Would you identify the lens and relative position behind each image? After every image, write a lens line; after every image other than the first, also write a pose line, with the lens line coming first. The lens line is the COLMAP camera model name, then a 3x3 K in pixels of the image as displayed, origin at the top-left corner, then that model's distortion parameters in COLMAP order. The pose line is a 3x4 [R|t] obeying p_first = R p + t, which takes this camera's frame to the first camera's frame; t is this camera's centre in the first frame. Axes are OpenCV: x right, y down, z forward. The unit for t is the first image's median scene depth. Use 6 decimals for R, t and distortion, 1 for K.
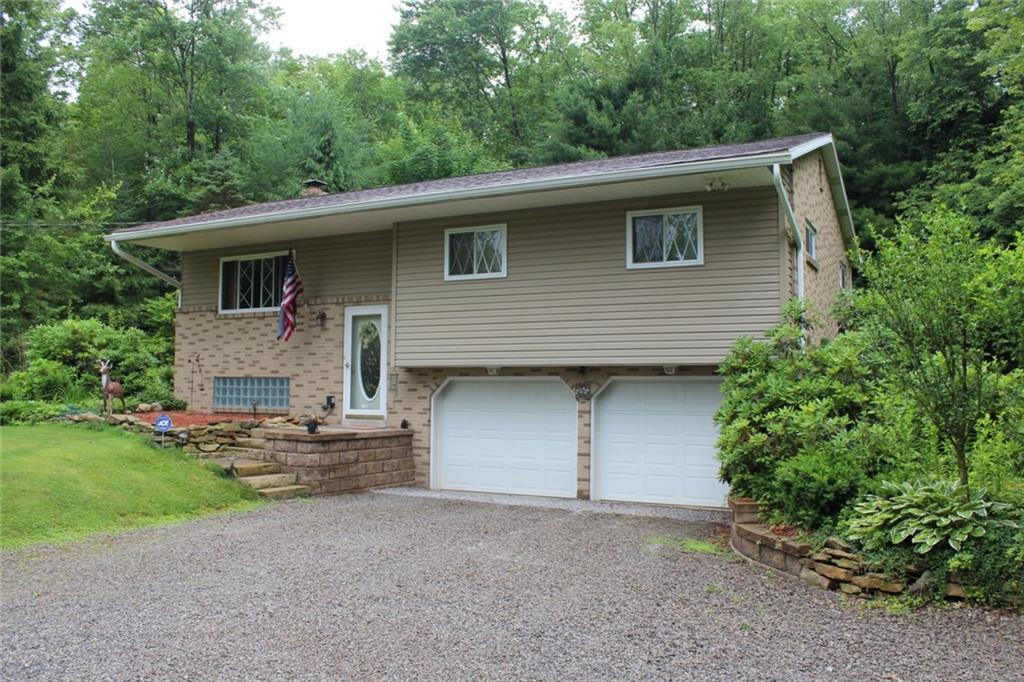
lens RADIAL K [[862.2, 0, 512.0], [0, 862.2, 341.0], [0, 0, 1]] dist [-0.177692, 0.168793]
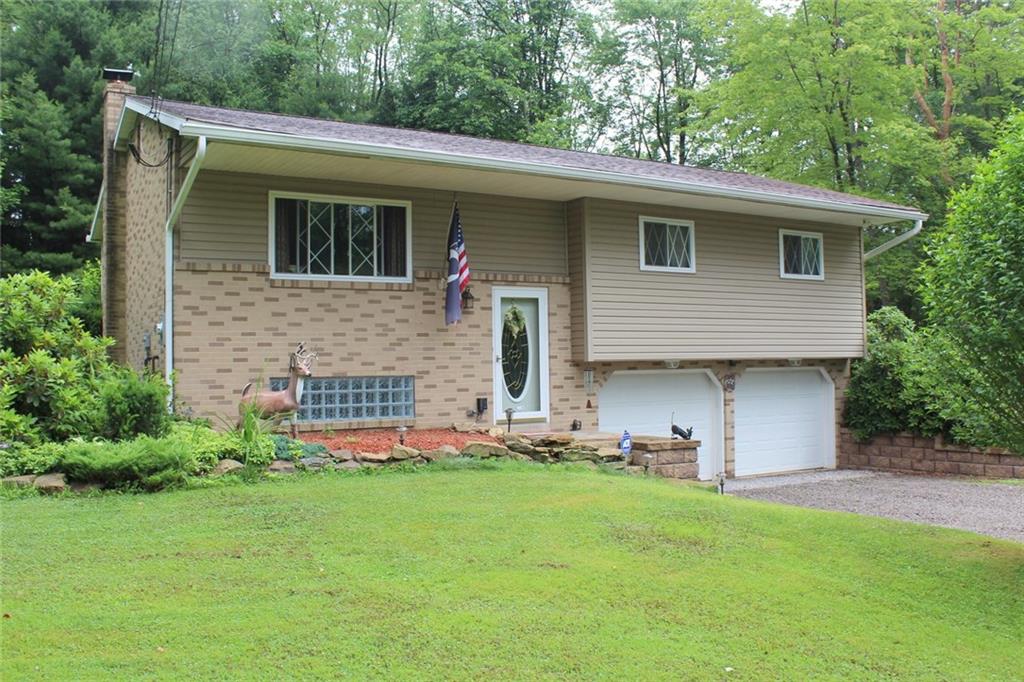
lens RADIAL K [[954.4, 0, 512.0], [0, 954.4, 341.0], [0, 0, 1]] dist [-0.126741, -0.001087]
pose [[0.504795, 0.020058, 0.863006, -0.965273], [-0.020118, 0.999732, -0.011468, 0.021630], [-0.863005, -0.011573, 0.505063, 0.538392]]
